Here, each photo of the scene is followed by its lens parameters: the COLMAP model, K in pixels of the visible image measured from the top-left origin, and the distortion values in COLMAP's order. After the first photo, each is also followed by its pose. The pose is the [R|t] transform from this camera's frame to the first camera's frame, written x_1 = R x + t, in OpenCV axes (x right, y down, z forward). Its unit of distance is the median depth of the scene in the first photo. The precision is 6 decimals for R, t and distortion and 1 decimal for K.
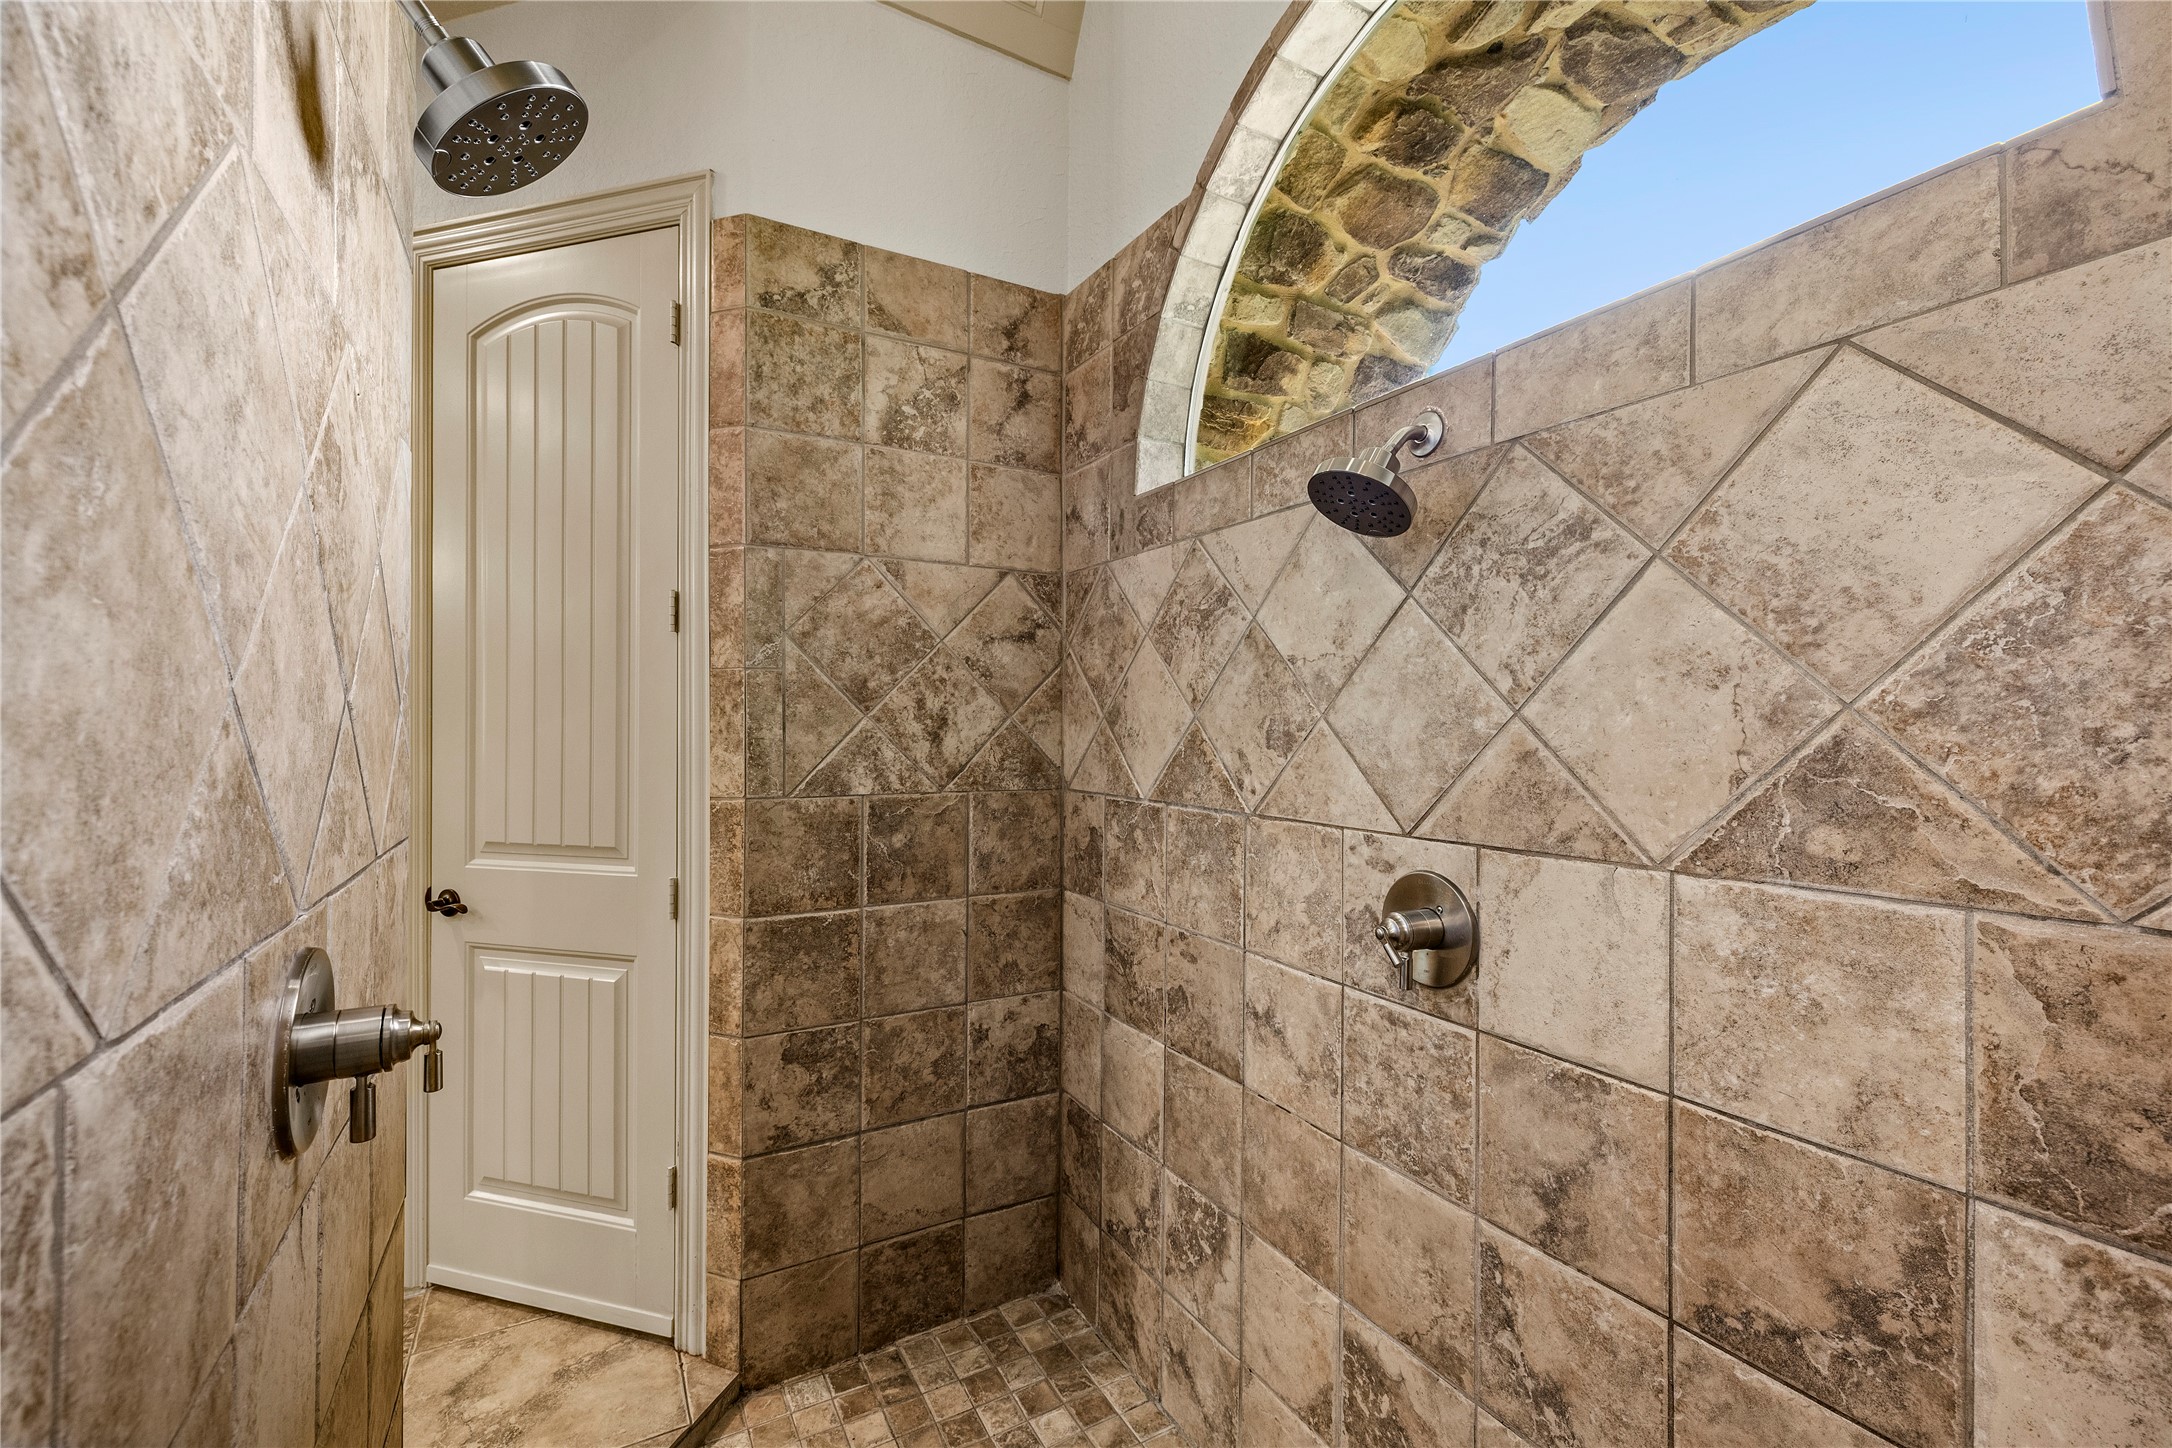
lens RADIAL K [[925.1, 0, 1085.6], [0, 925.1, 725.1], [0, 0, 1]] dist [0.001955, -0.000599]
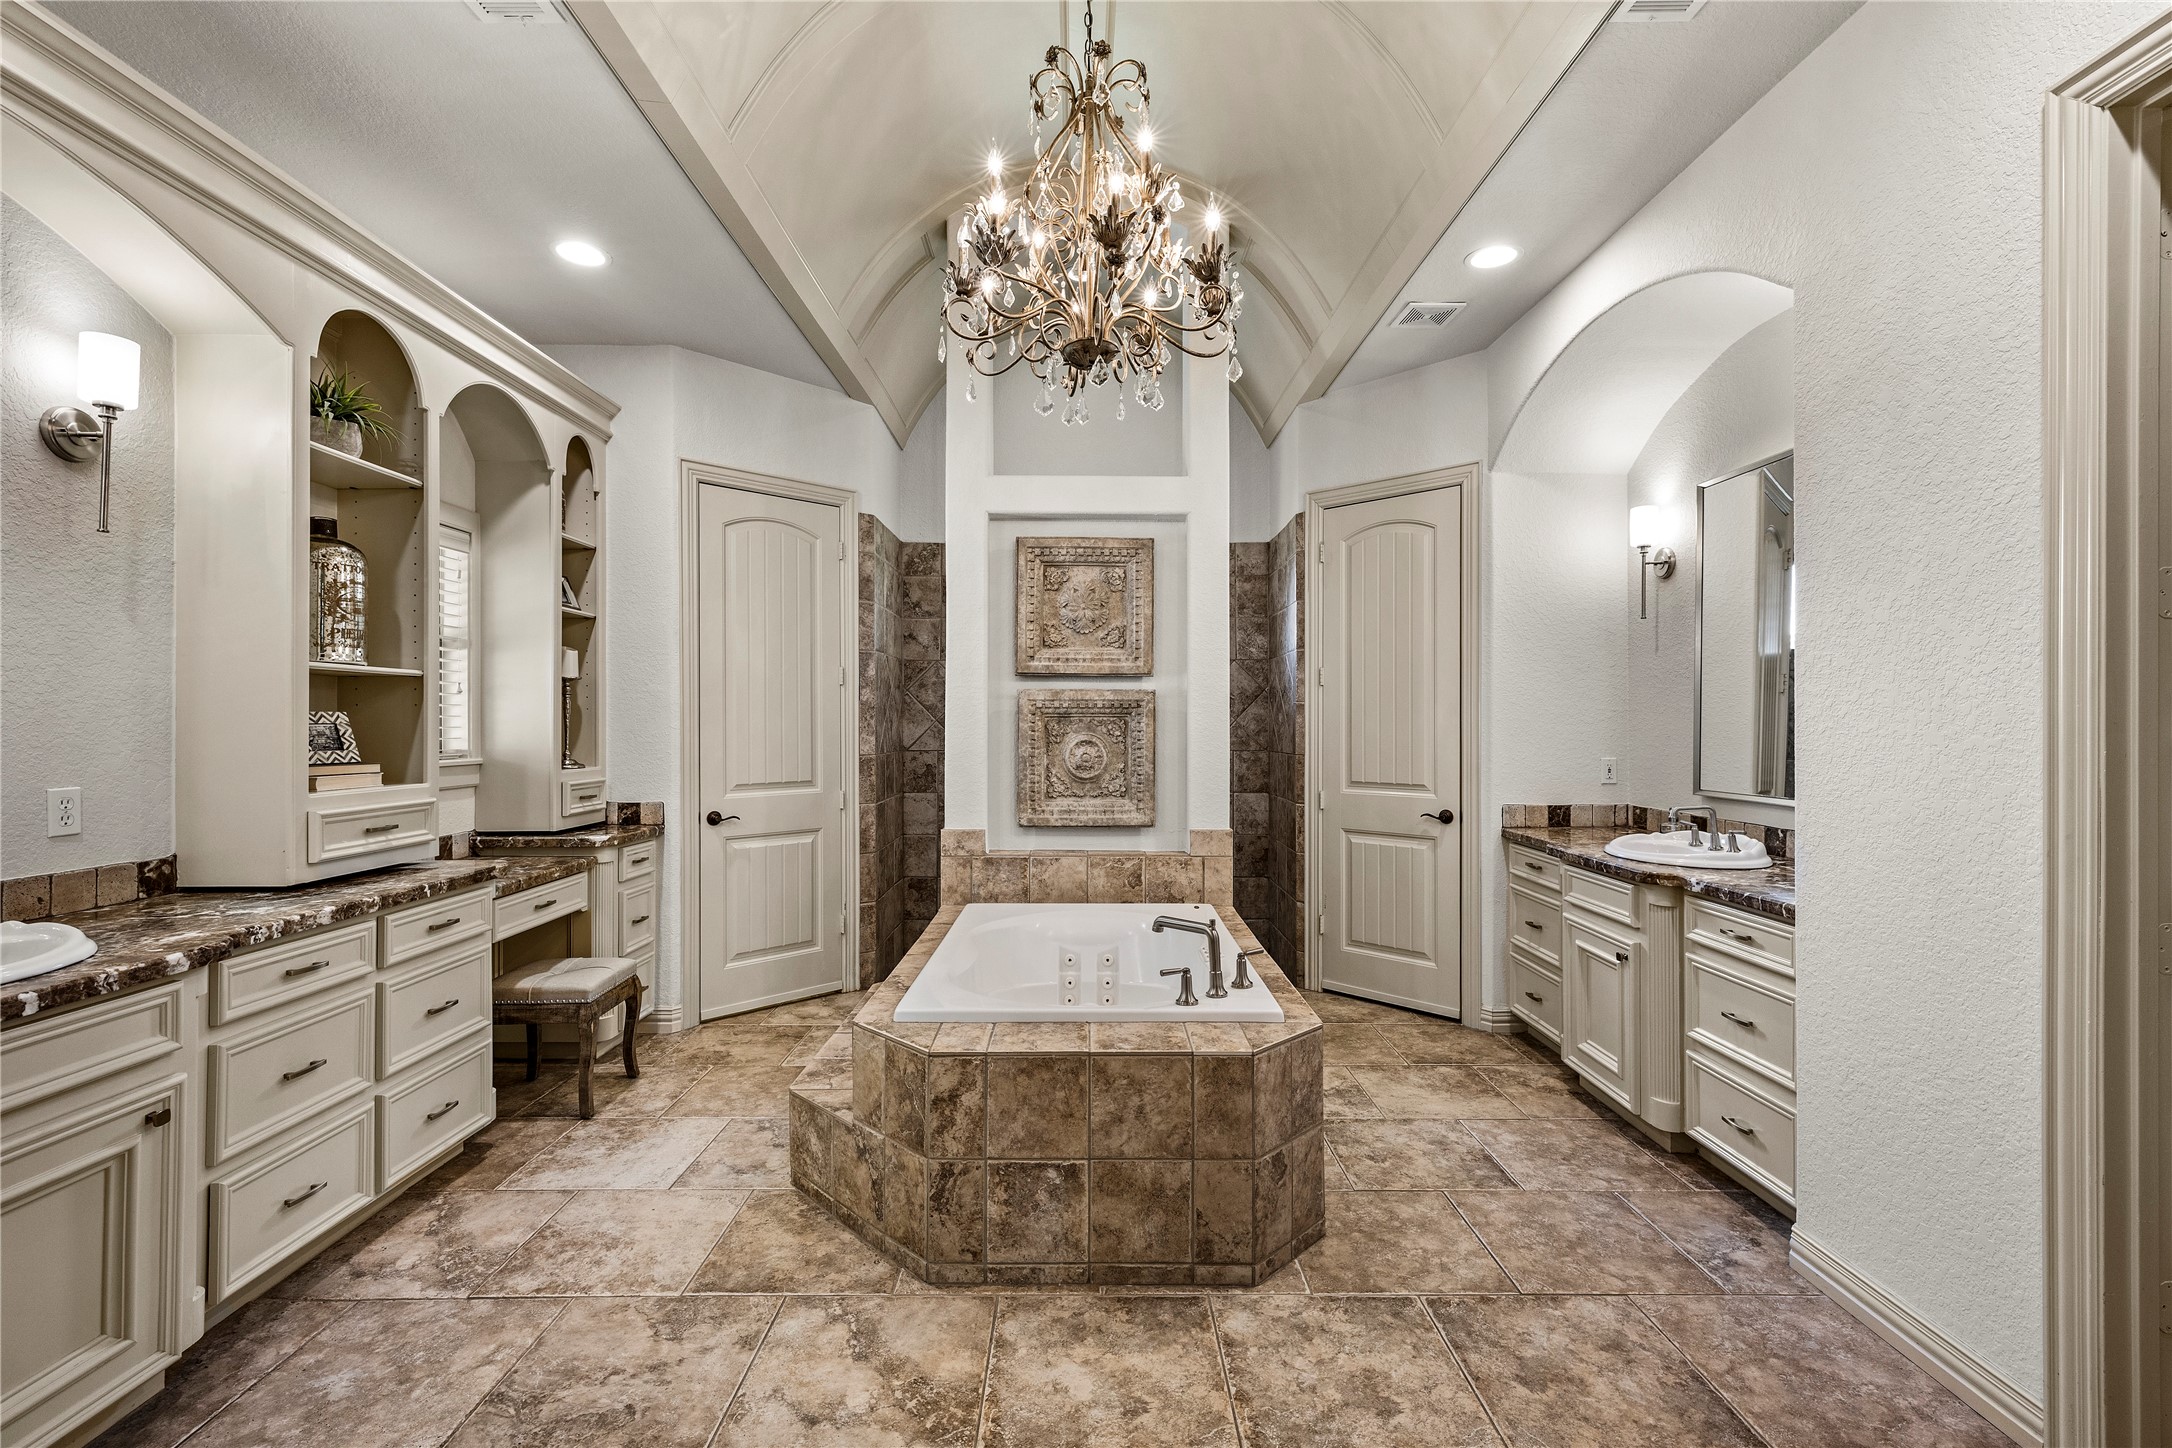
lens RADIAL K [[925.1, 0, 1089.1], [0, 925.1, 716.5], [0, 0, 1]] dist [0.001955, -0.000599]
pose [[0.483638, 0.001078, 0.875267, -2.117510], [0.000020, 0.999999, -0.001243, -0.017321], [-0.875268, 0.000619, 0.483638, -0.643638]]
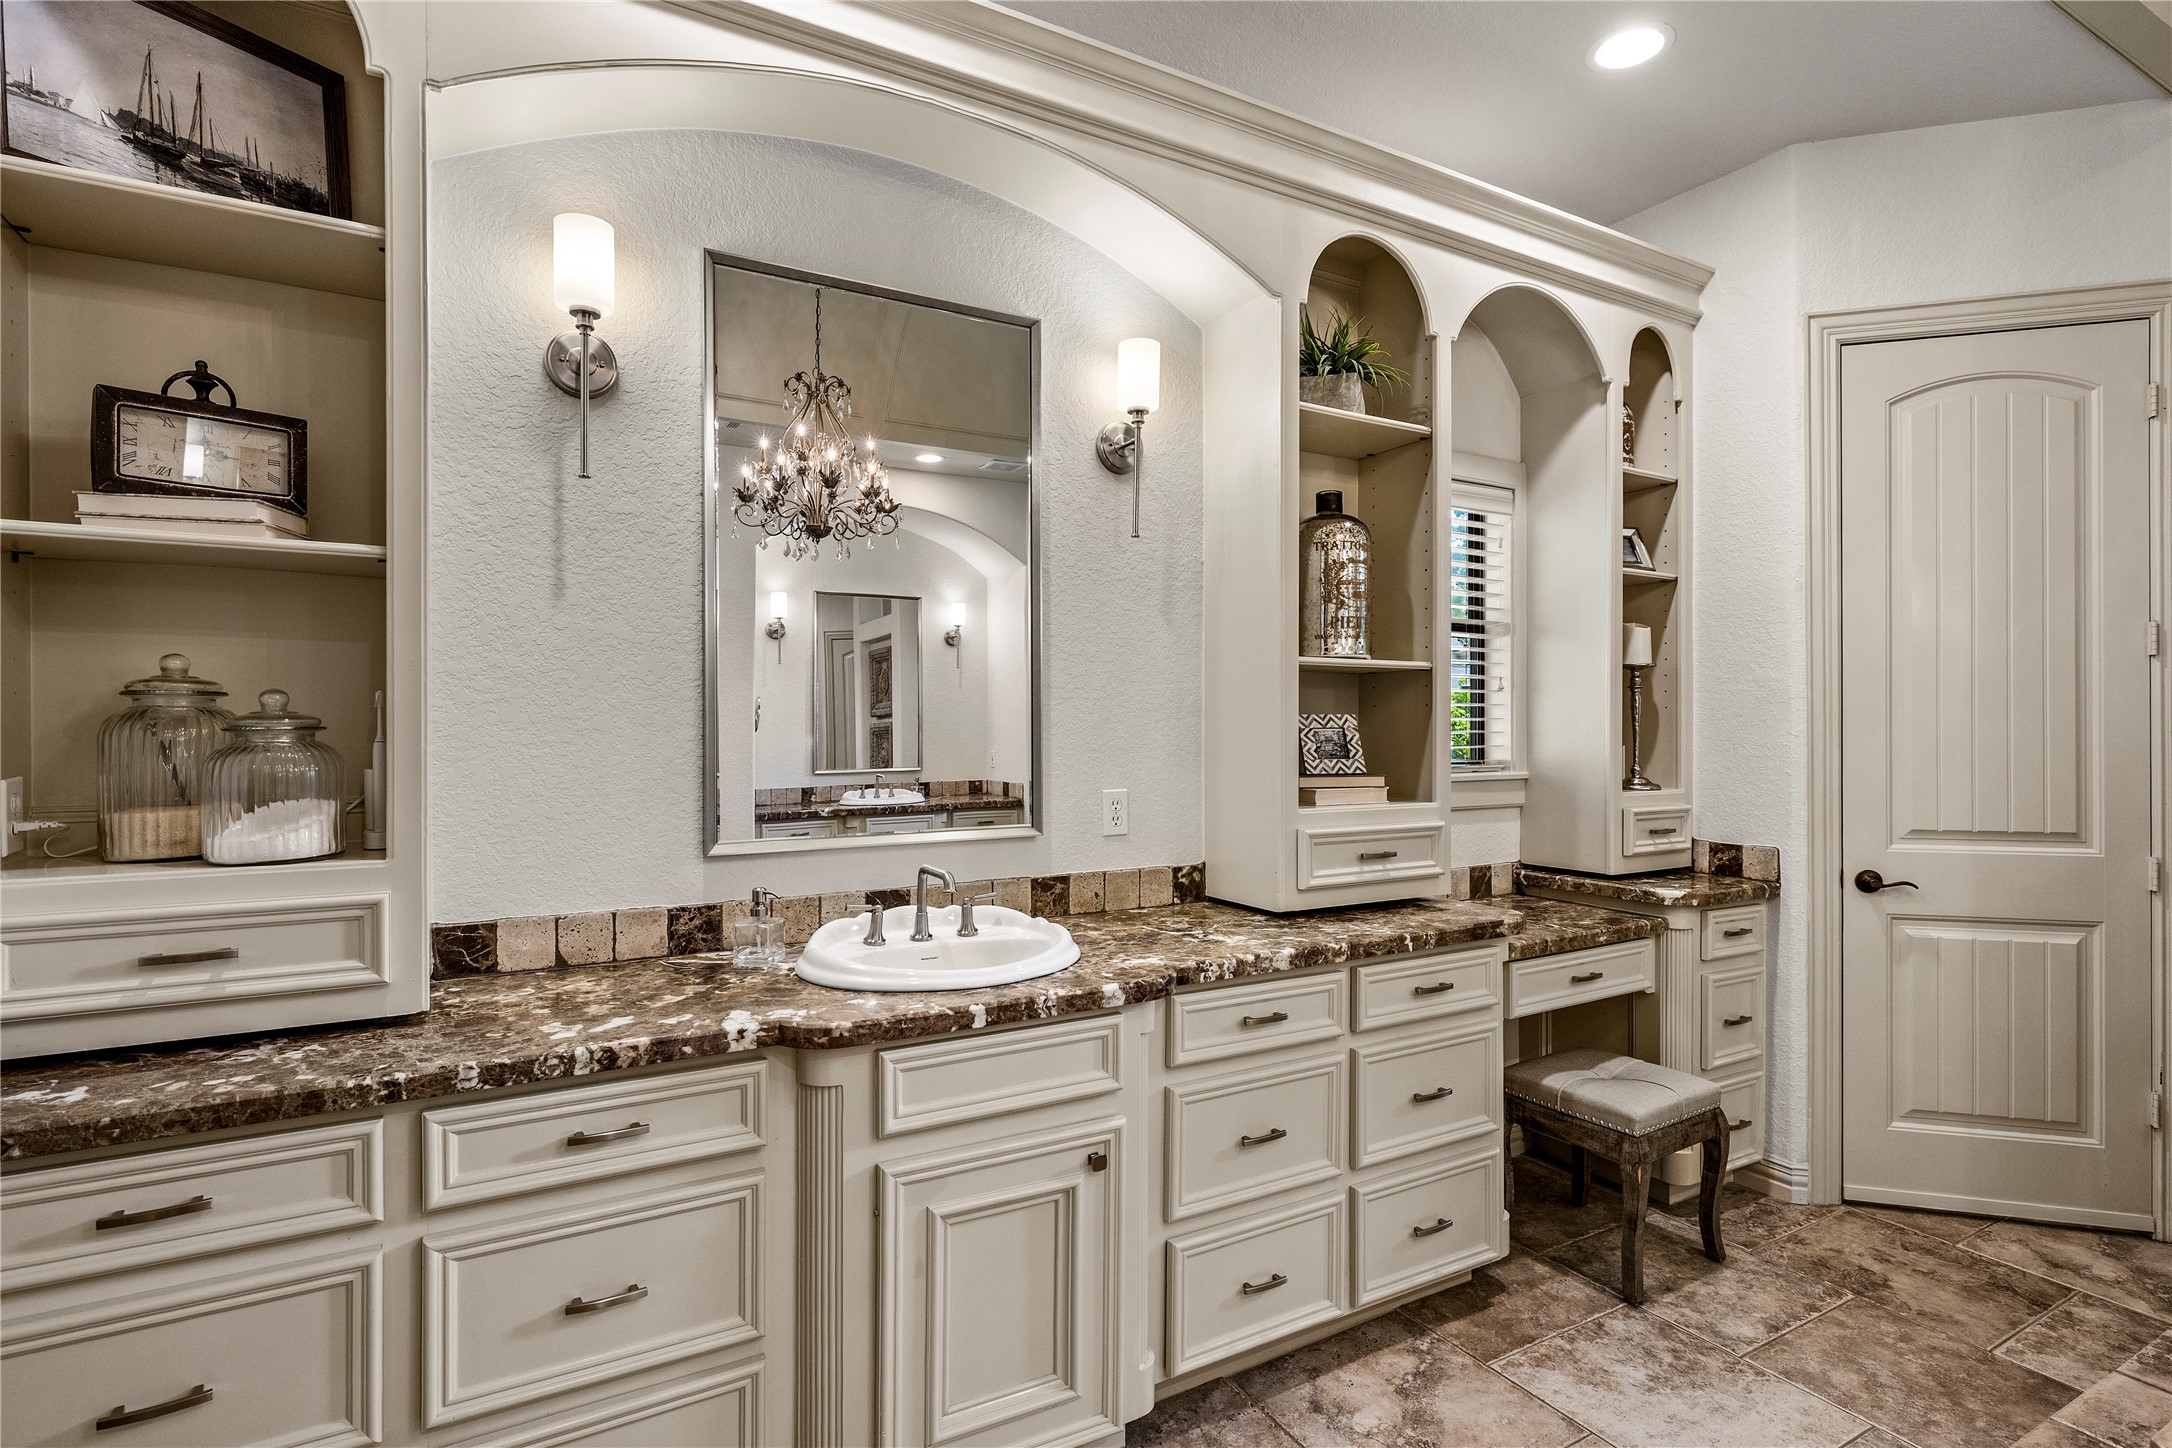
lens RADIAL K [[1058.2, 0, 1094.1], [0, 1058.2, 729.4], [0, 0, 1]] dist [-0.002055, 0.002419]
pose [[0.999973, -0.003259, 0.006659, -1.801373], [0.003209, 0.999967, 0.007530, -0.017839], [-0.006683, -0.007508, 0.999949, -0.372754]]
